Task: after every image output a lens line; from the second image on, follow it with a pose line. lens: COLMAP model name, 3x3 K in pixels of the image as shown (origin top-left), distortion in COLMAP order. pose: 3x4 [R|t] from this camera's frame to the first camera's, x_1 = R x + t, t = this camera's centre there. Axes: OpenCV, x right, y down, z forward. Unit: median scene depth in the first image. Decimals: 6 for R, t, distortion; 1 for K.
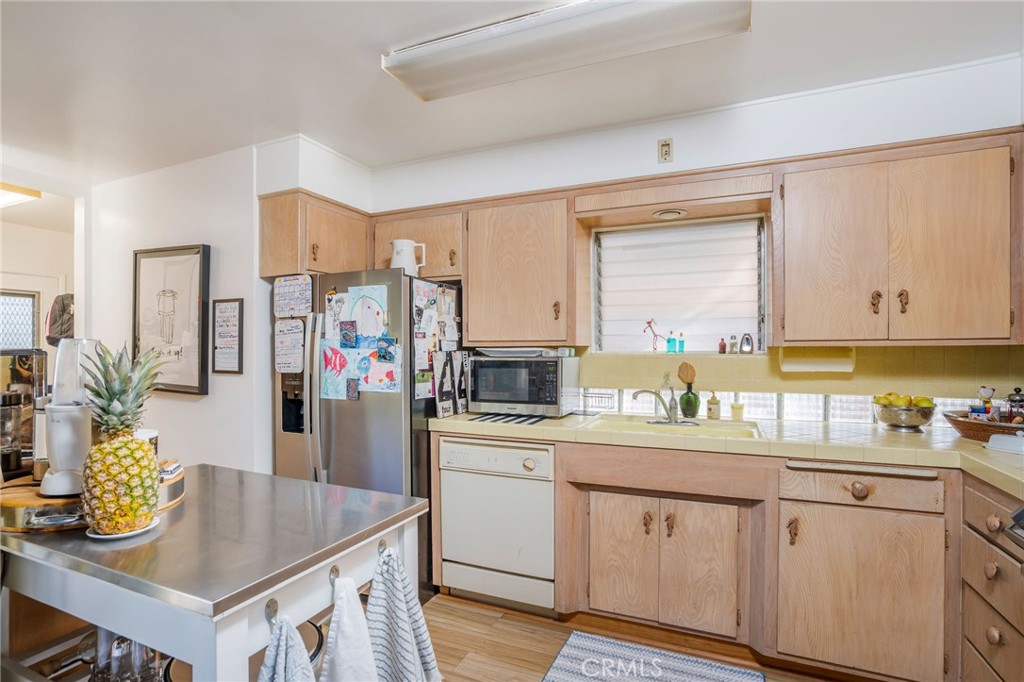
lens RADIAL K [[485.7, 0, 511.0], [0, 485.7, 347.4], [0, 0, 1]] dist [-0.036168, 0.000557]
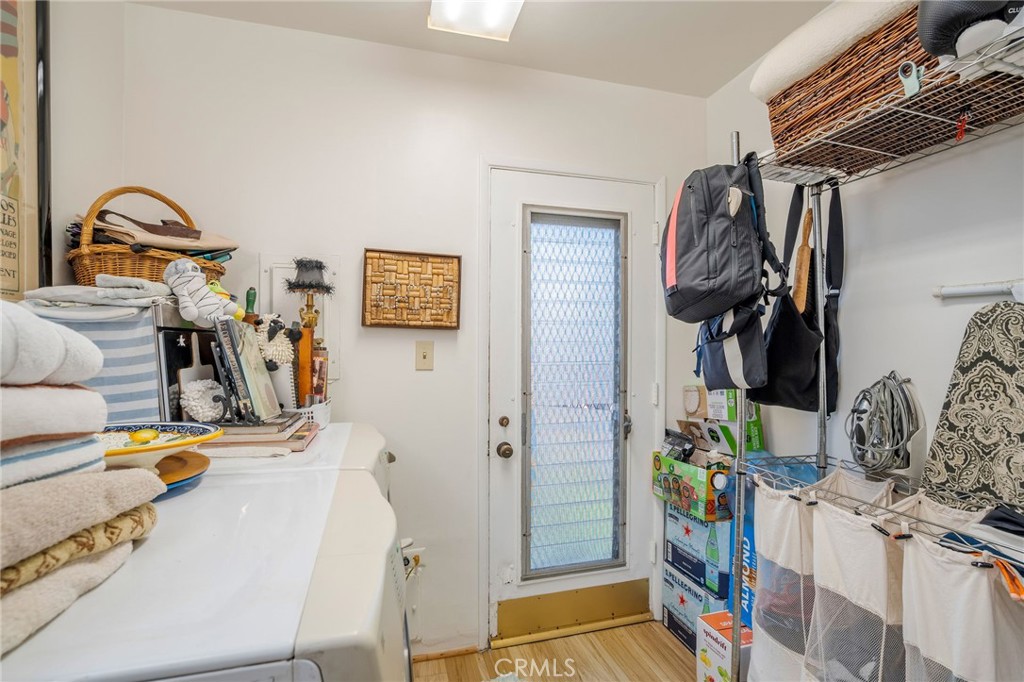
lens RADIAL K [[485.7, 0, 517.7], [0, 485.7, 351.2], [0, 0, 1]] dist [-0.036168, 0.000557]
pose [[0.612744, 0.002032, -0.790279, -0.720574], [0.008149, 0.999927, 0.008890, 0.019339], [0.790240, -0.011888, 0.612683, 0.637769]]
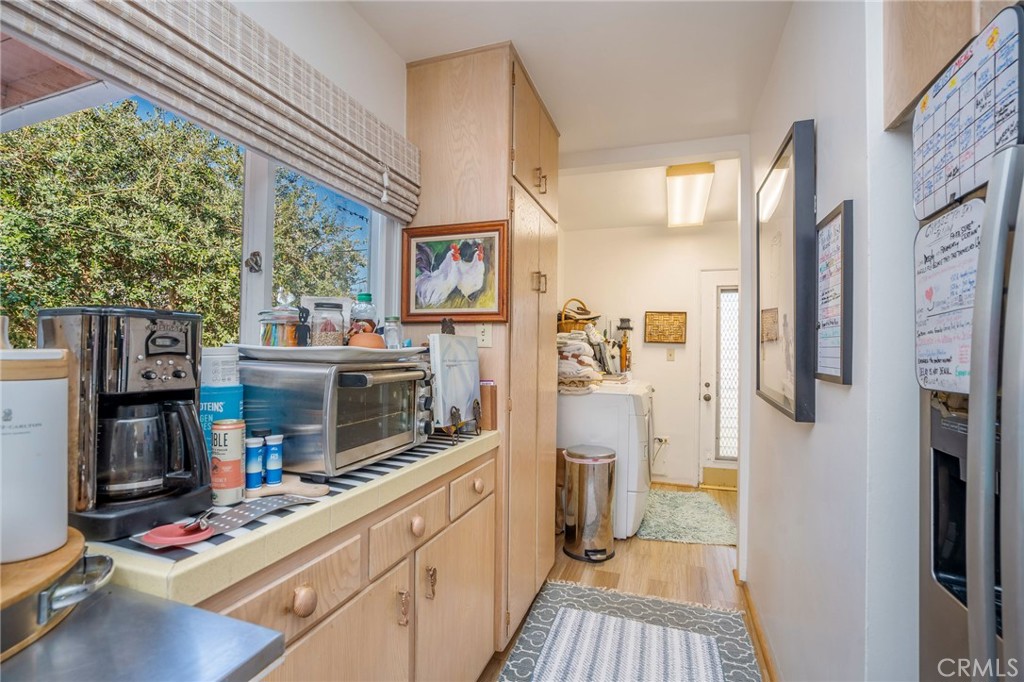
lens RADIAL K [[463.5, 0, 512.9], [0, 463.5, 343.3], [0, 0, 1]] dist [-0.003775, -0.000127]
pose [[0.060203, -0.012741, -0.998105, -0.114936], [-0.004850, 0.999903, -0.013056, 0.016556], [0.998174, 0.005627, 0.060135, 0.432145]]
